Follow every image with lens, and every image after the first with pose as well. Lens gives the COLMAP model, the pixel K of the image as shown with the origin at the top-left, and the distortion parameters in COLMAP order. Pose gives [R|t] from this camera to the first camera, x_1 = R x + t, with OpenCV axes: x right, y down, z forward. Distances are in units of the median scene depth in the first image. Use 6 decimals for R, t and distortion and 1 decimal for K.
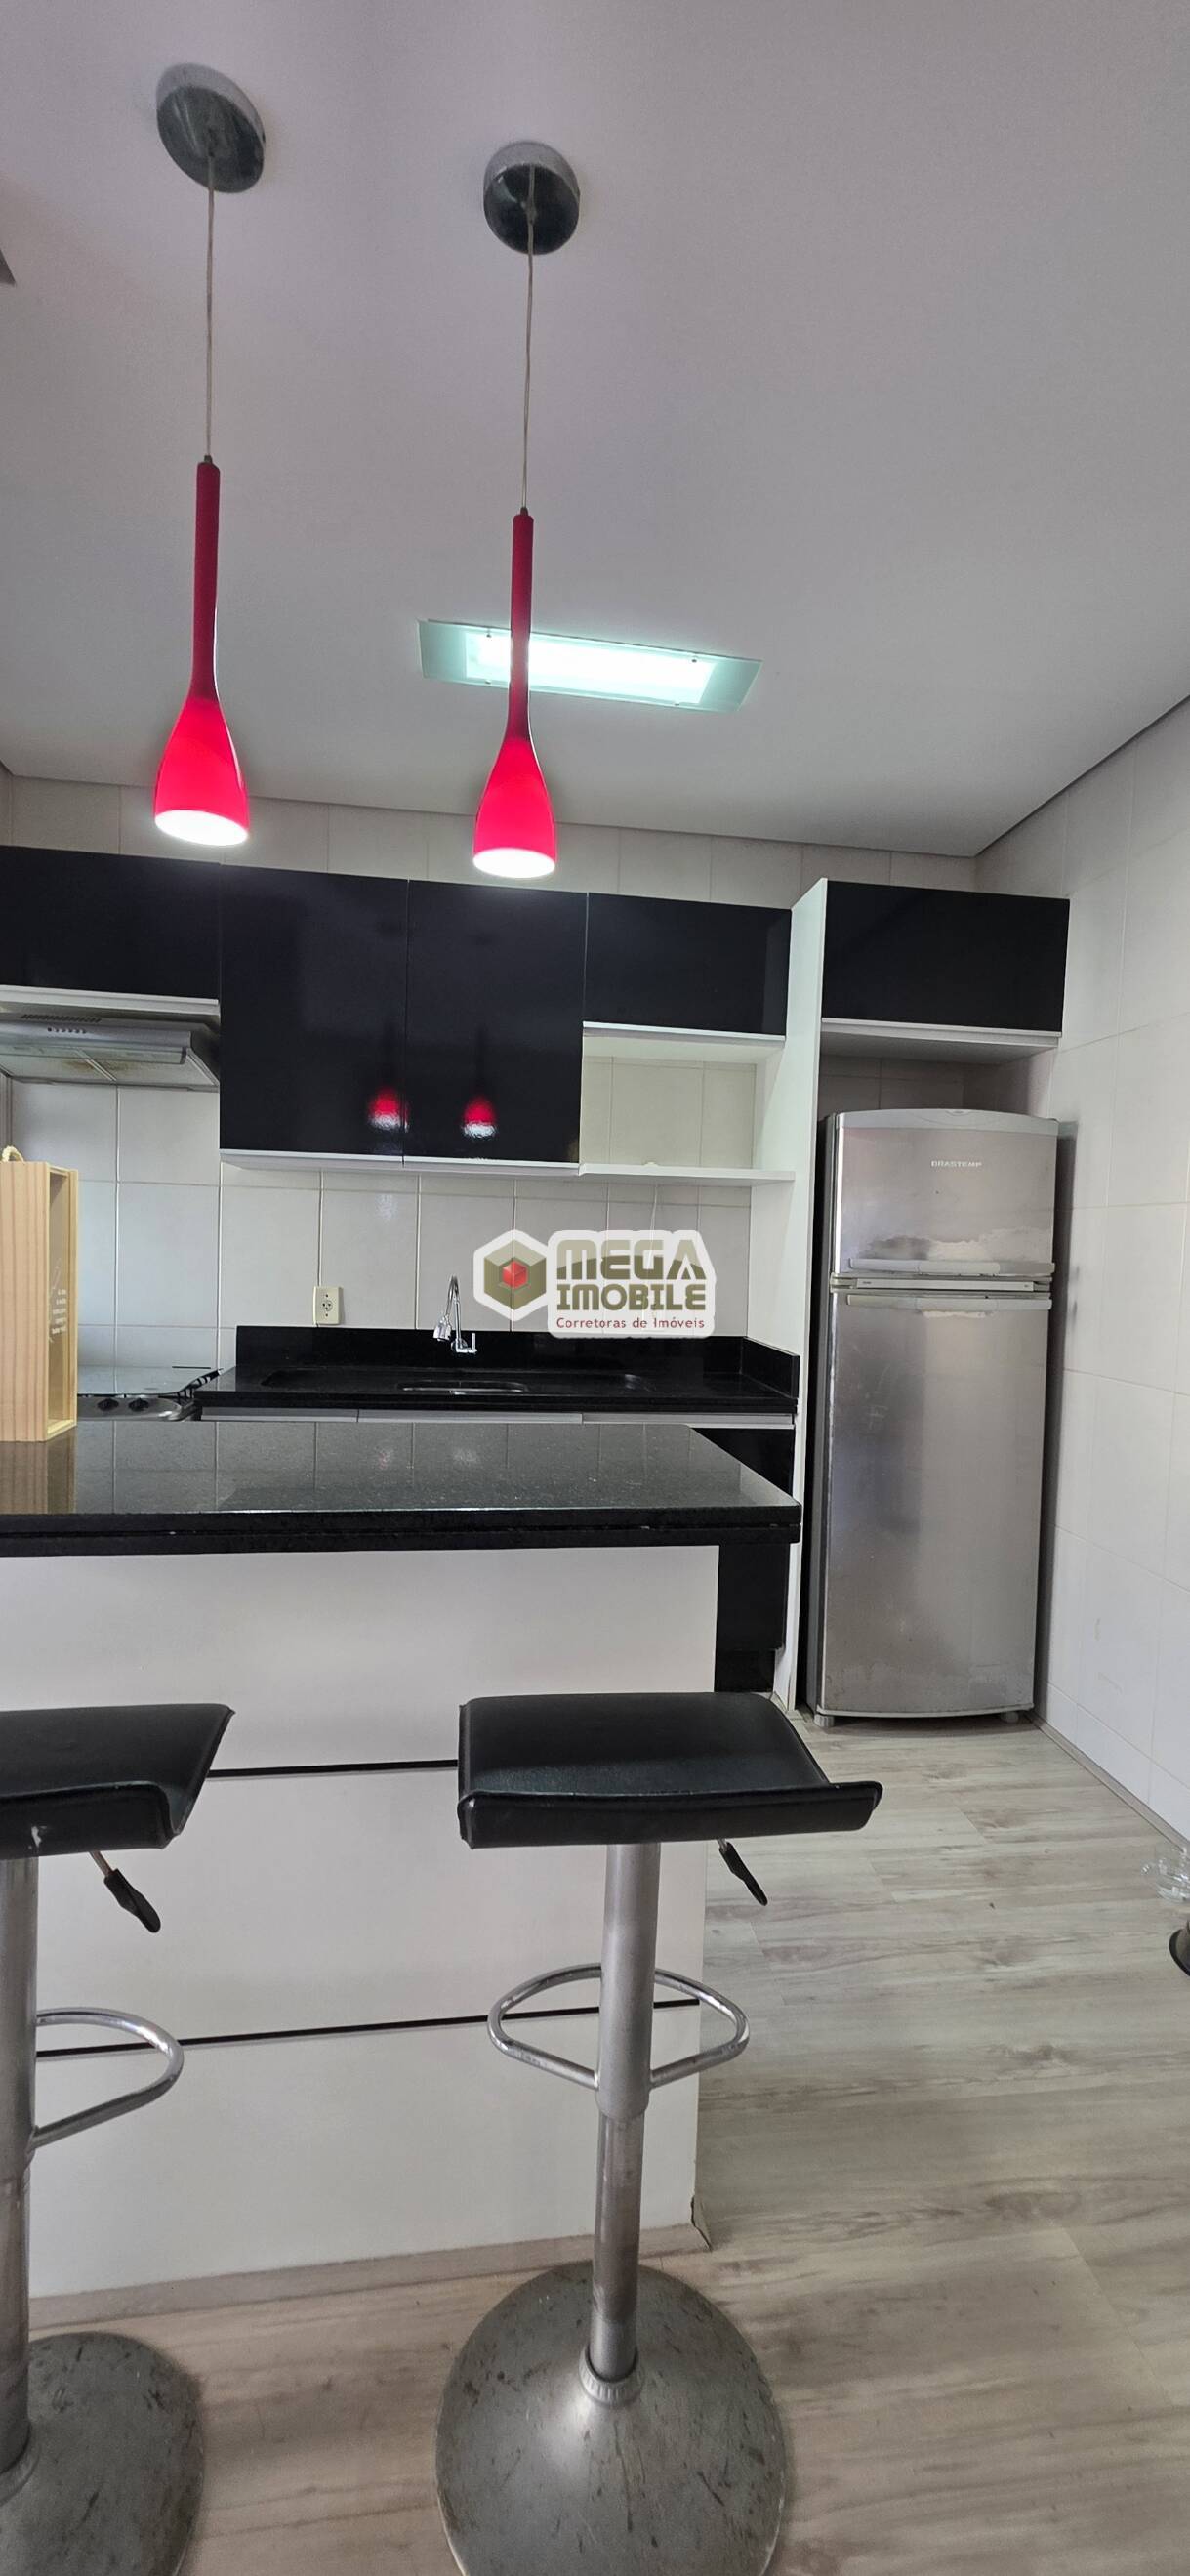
lens RADIAL K [[1043.1, 0, 595.0], [0, 1043.1, 1288.0], [0, 0, 1]] dist [-0.014907, -0.000112]
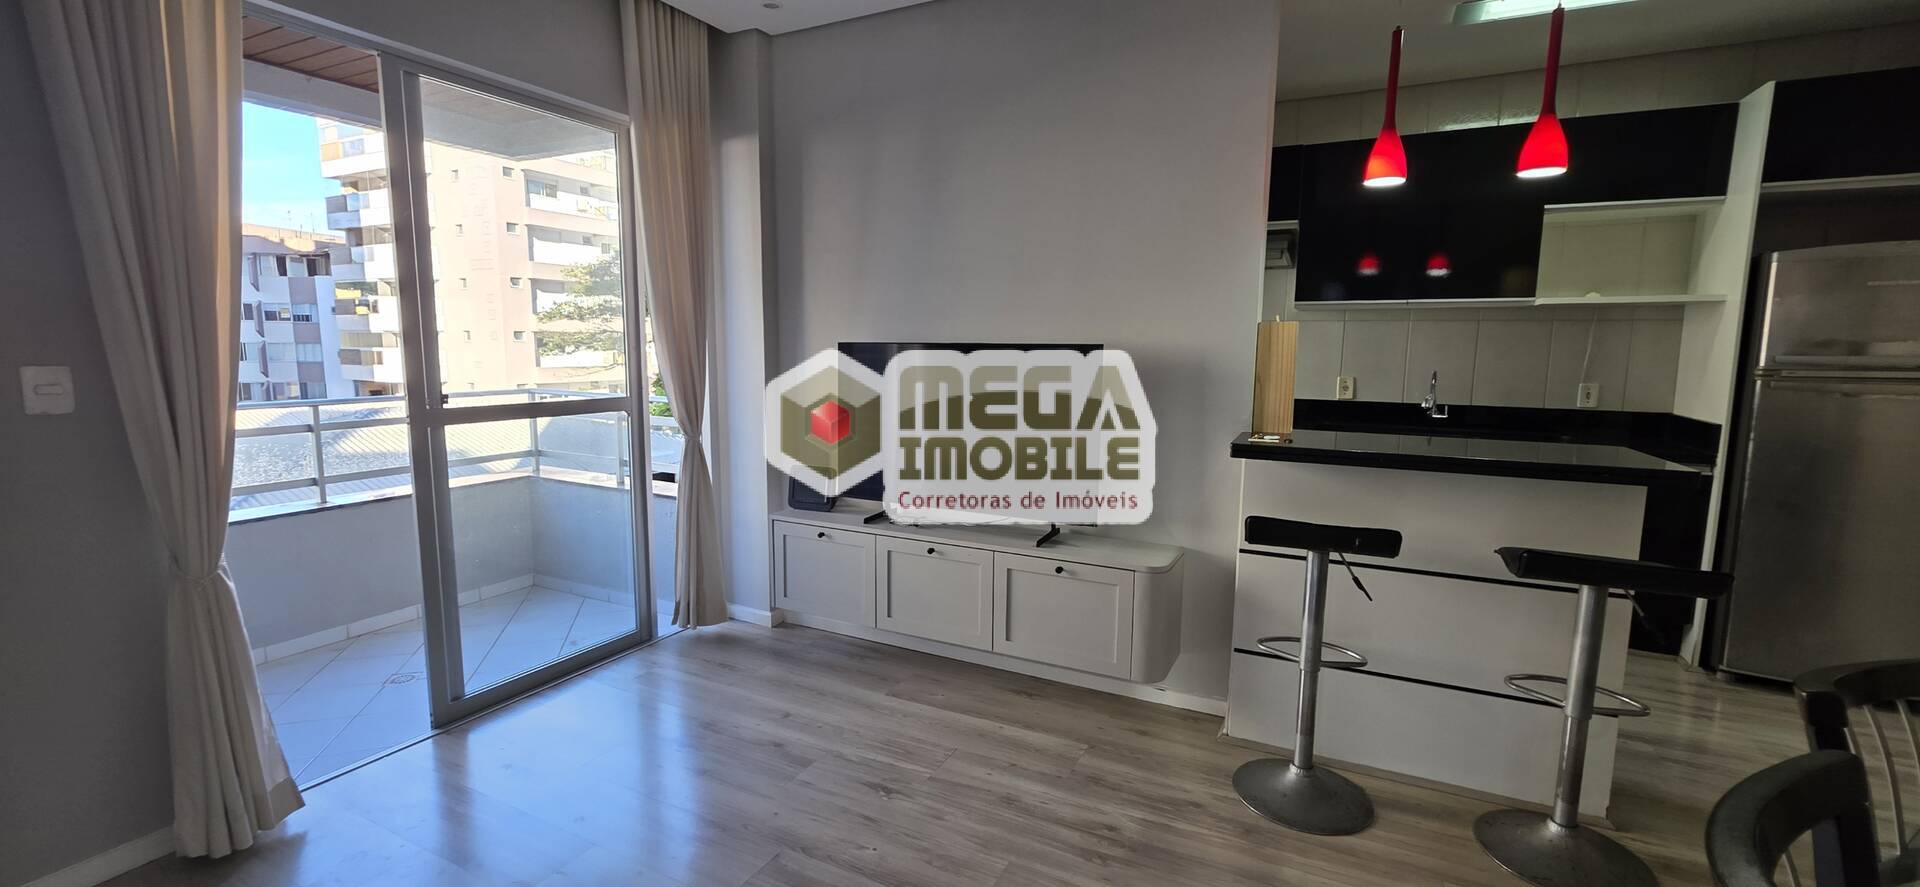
lens RADIAL K [[764.6, 0, 950.2], [0, 764.6, 439.6], [0, 0, 1]] dist [-0.003025, -0.000262]
pose [[0.816647, 0.046891, -0.575229, -0.066347], [-0.008811, 0.997591, 0.068812, 0.023037], [0.577070, -0.051127, 0.815093, -0.468122]]
